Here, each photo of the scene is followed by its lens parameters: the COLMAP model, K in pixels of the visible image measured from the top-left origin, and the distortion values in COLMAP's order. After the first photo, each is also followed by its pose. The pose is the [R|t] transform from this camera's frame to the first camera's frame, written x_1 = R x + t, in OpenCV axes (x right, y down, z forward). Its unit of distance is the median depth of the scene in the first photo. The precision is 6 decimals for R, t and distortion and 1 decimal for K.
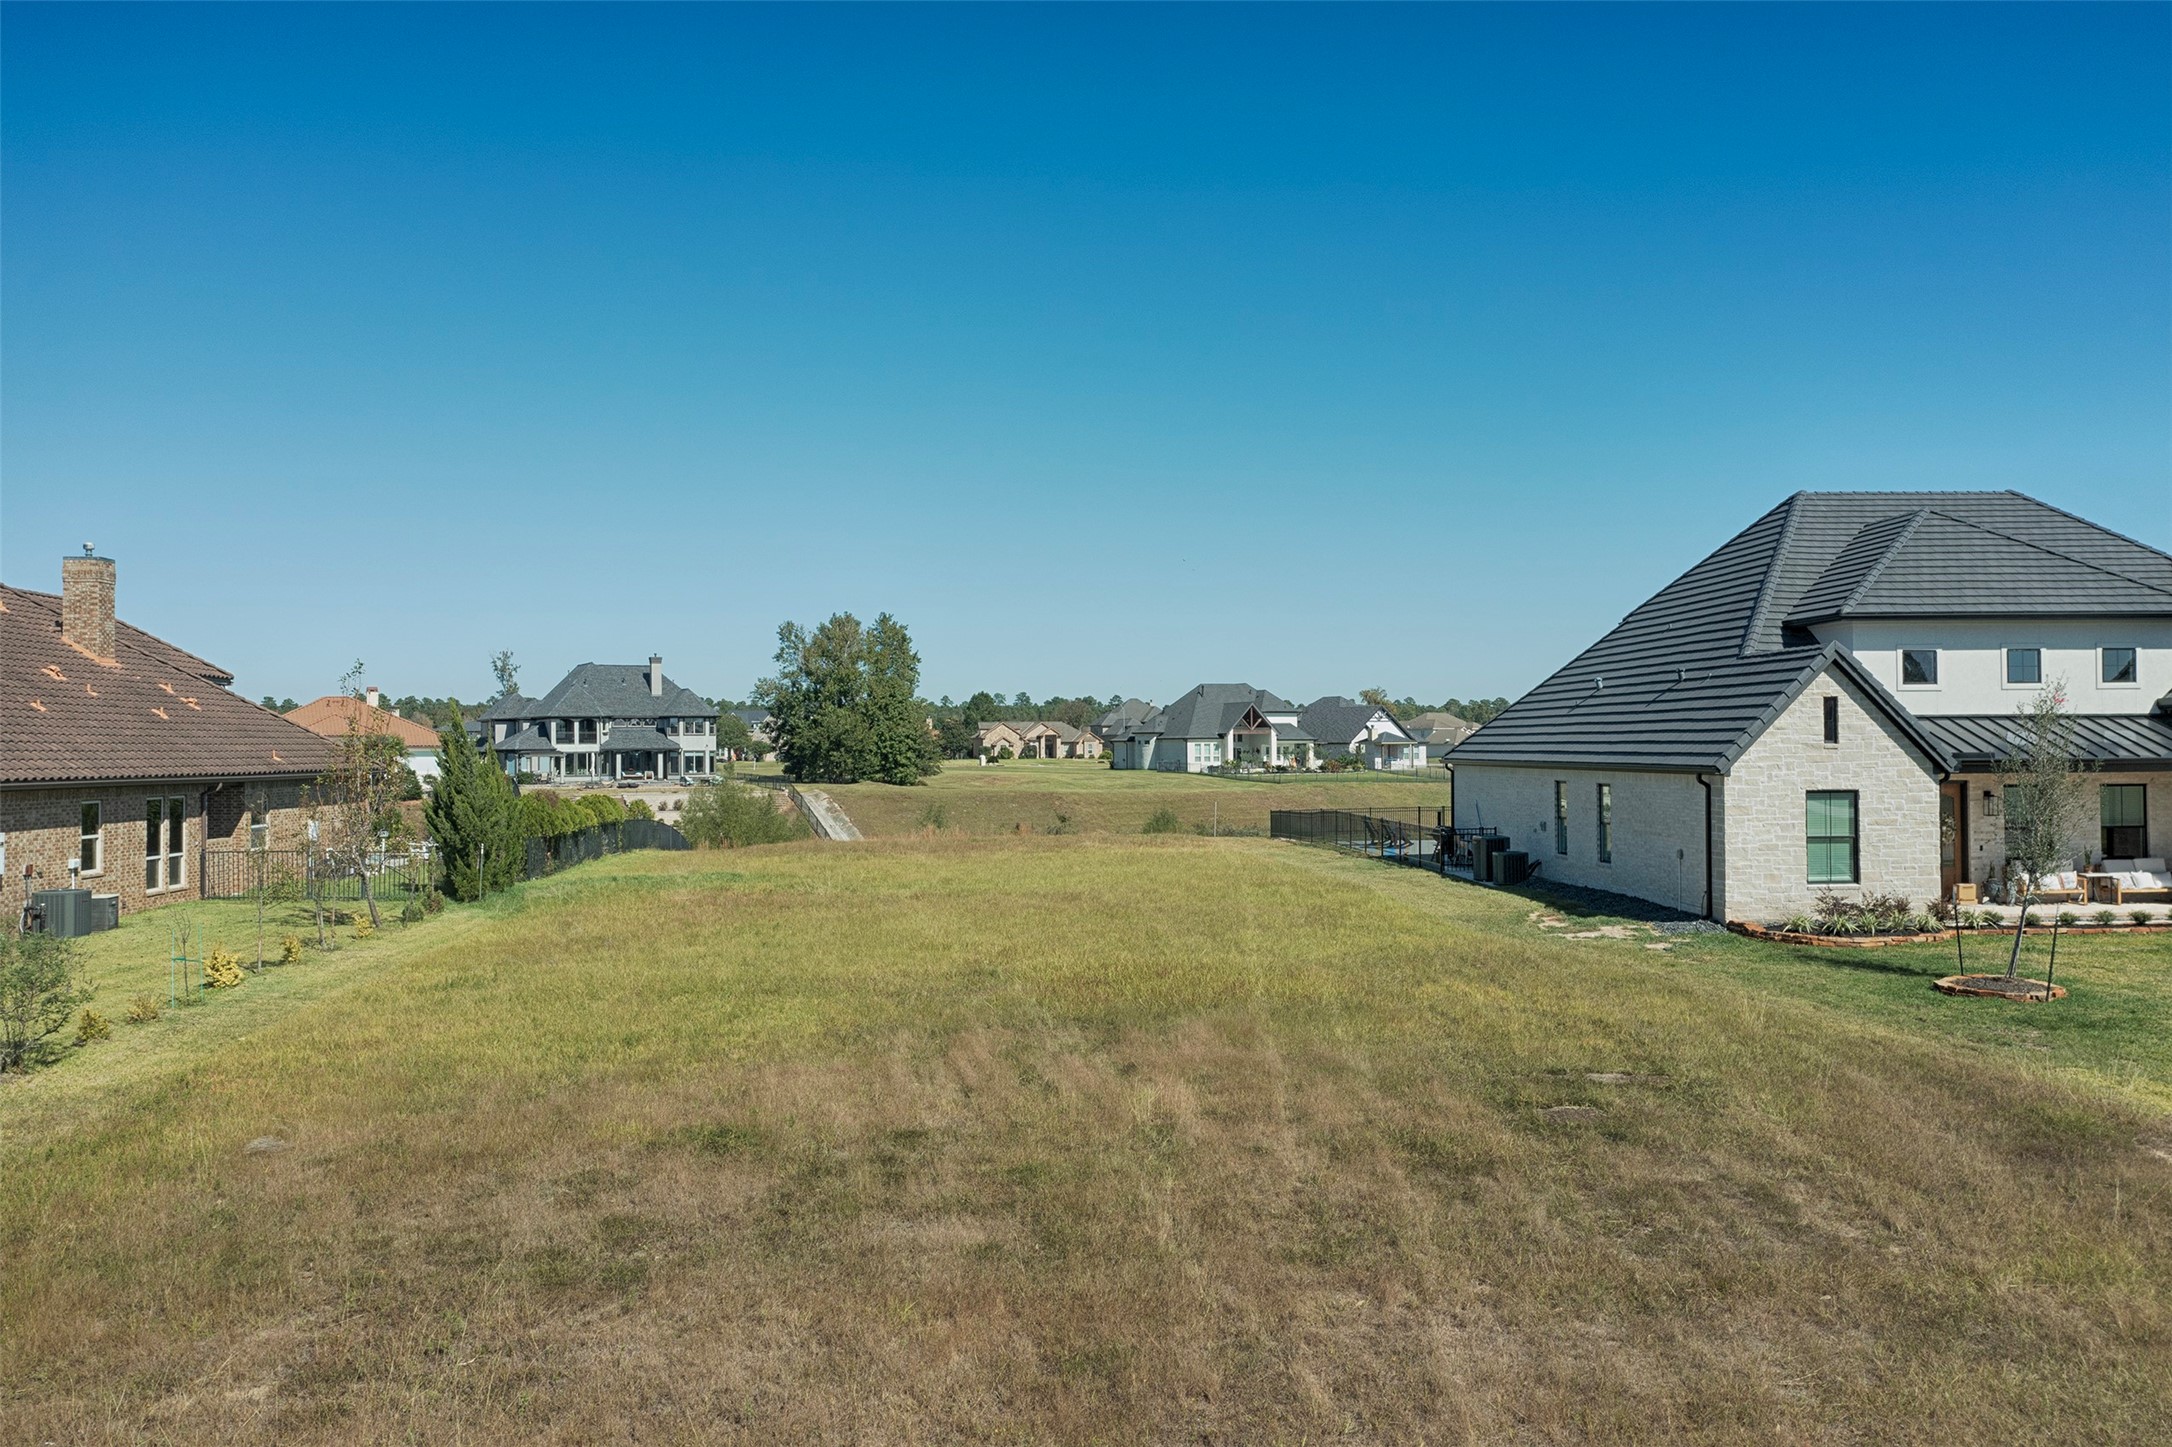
lens RADIAL K [[1757.9, 0, 1076.7], [0, 1757.9, 725.4], [0, 0, 1]] dist [-0.004091, 0.014827]
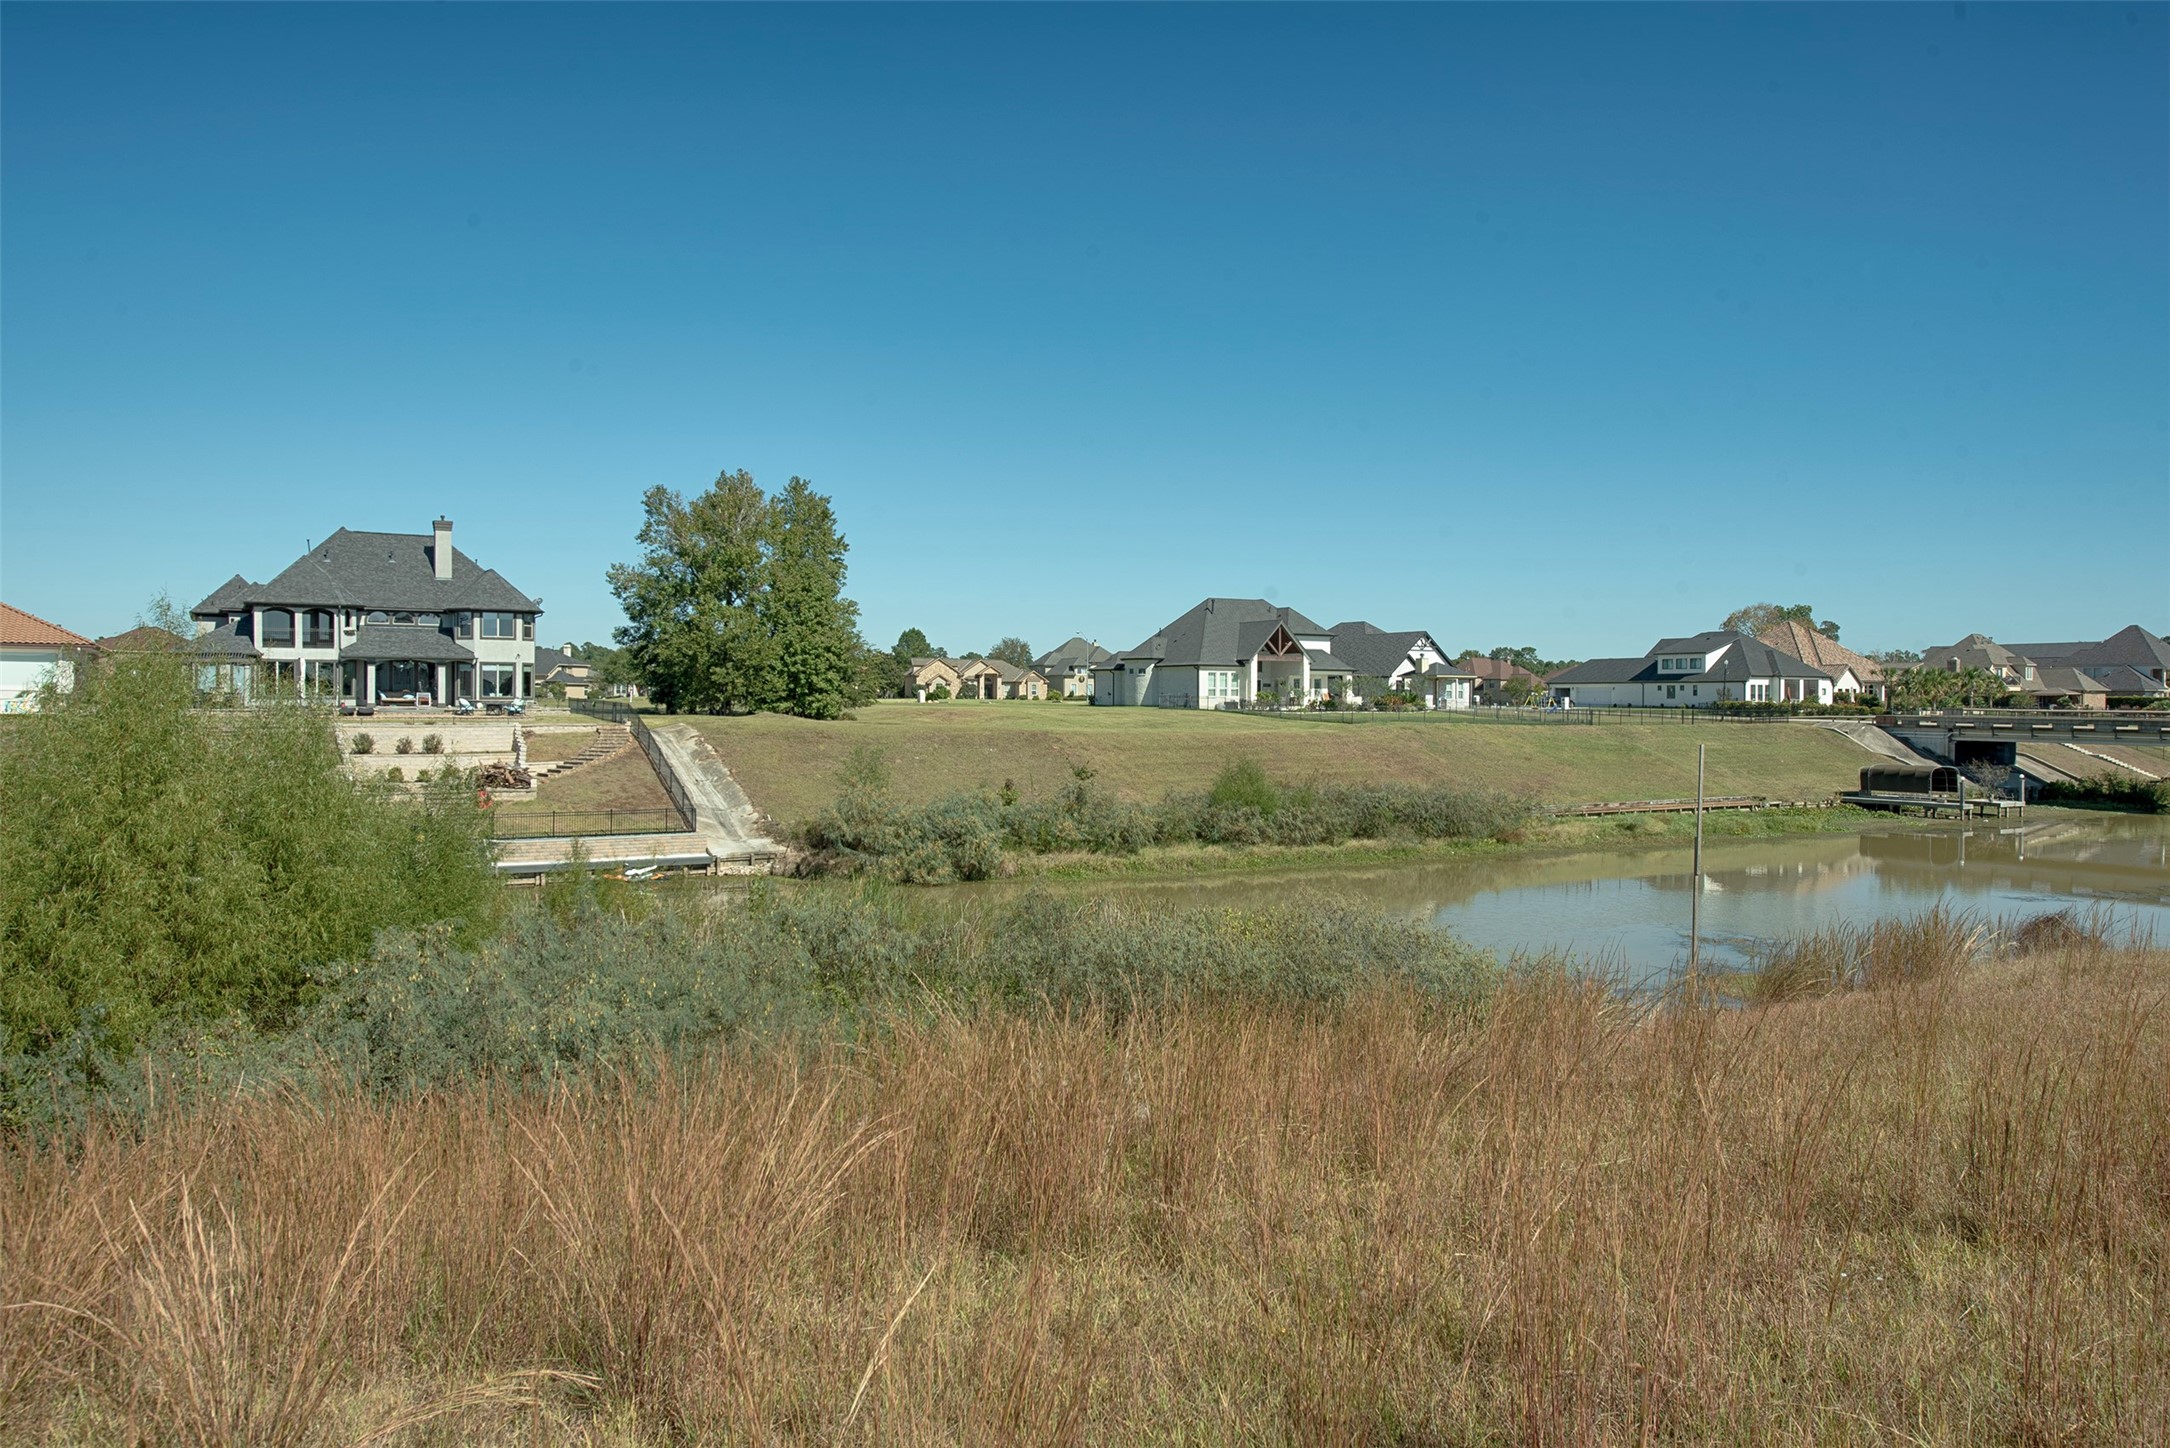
lens RADIAL K [[1493.4, 0, 1102.0], [0, 1493.4, 717.3], [0, 0, 1]] dist [0.004169, -0.001832]
pose [[0.996596, 0.011281, 0.081670, -0.037581], [-0.013103, 0.999676, 0.021810, 0.019238], [-0.081398, -0.022806, 0.996421, 0.416144]]
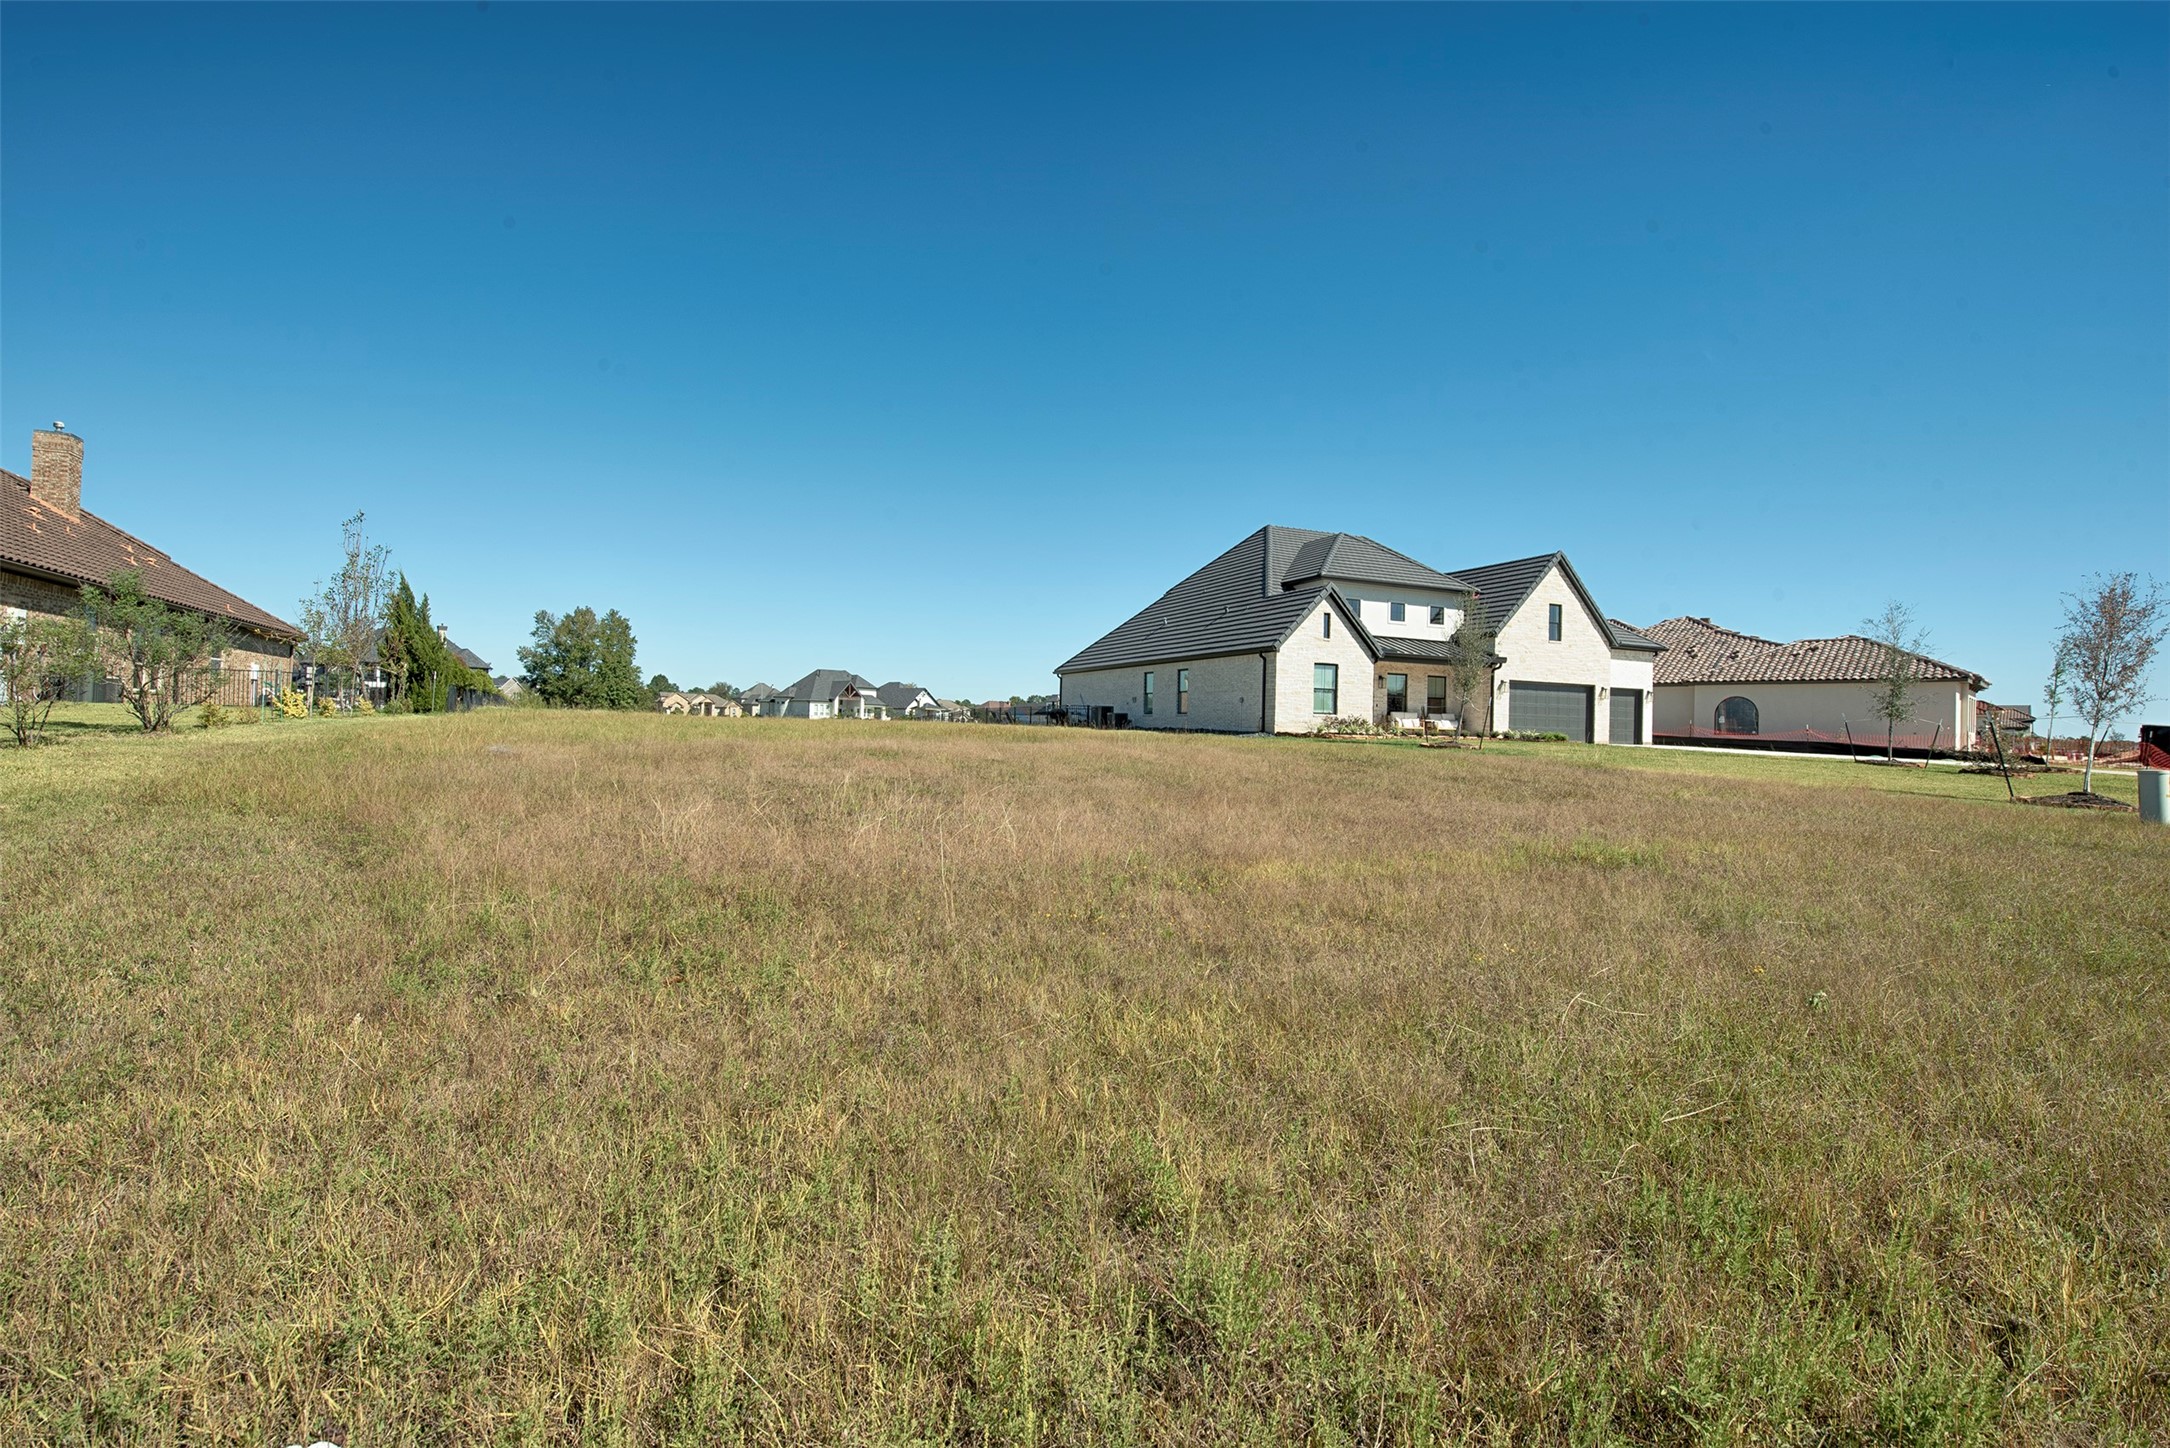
lens RADIAL K [[1008.7, 0, 1107.0], [0, 1008.7, 718.3], [0, 0, 1]] dist [-0.011672, -0.000704]
pose [[0.927292, 0.035633, 0.372639, -0.035568], [-0.036329, 0.999327, -0.005157, 0.021871], [-0.372572, -0.008755, 0.927962, 0.020902]]
